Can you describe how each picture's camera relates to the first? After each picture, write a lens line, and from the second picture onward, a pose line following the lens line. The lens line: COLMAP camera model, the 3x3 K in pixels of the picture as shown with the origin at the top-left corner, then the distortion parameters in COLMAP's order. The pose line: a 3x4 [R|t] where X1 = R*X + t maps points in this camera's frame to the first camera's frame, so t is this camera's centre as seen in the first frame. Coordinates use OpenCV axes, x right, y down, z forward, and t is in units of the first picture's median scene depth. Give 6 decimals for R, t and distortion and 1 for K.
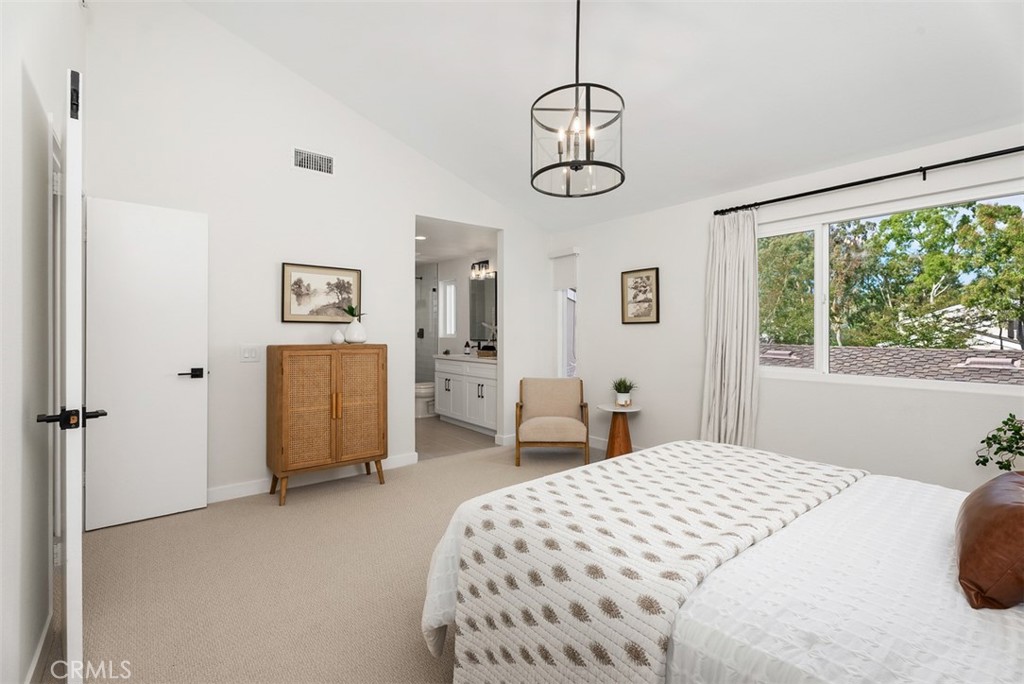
lens RADIAL K [[458.4, 0, 512.2], [0, 458.4, 339.7], [0, 0, 1]] dist [-0.000185, -0.000851]
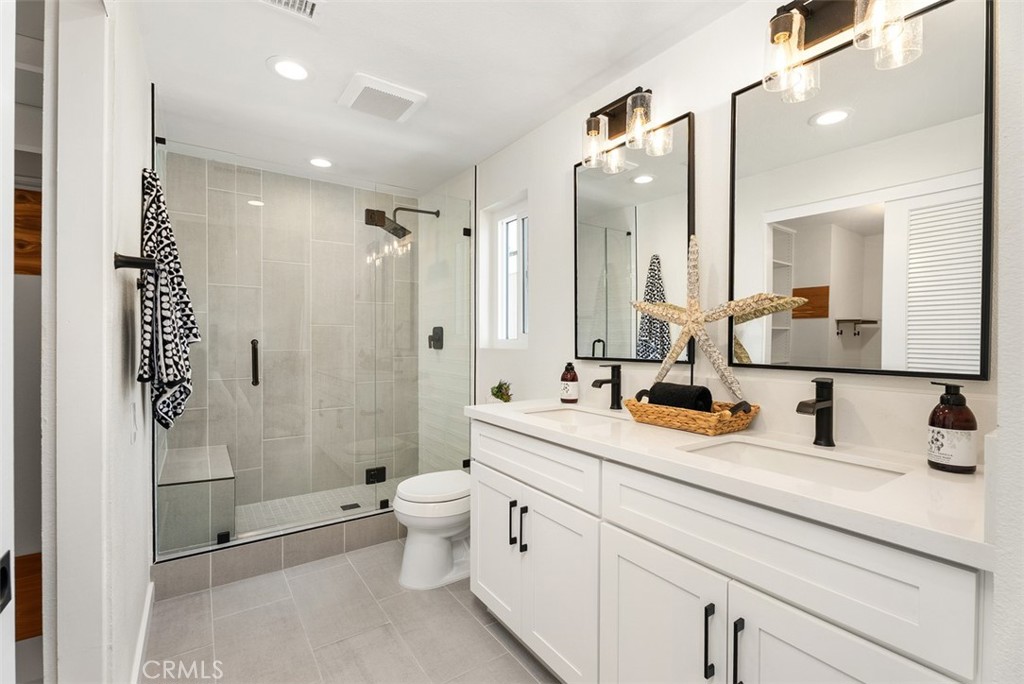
lens RADIAL K [[458.4, 0, 511.7], [0, 458.4, 341.2], [0, 0, 1]] dist [-0.000185, -0.000851]
pose [[0.997508, -0.005624, -0.070336, -0.115617], [0.005686, 0.999984, 0.000689, -0.012413], [0.070331, -0.001088, 0.997523, 0.671891]]
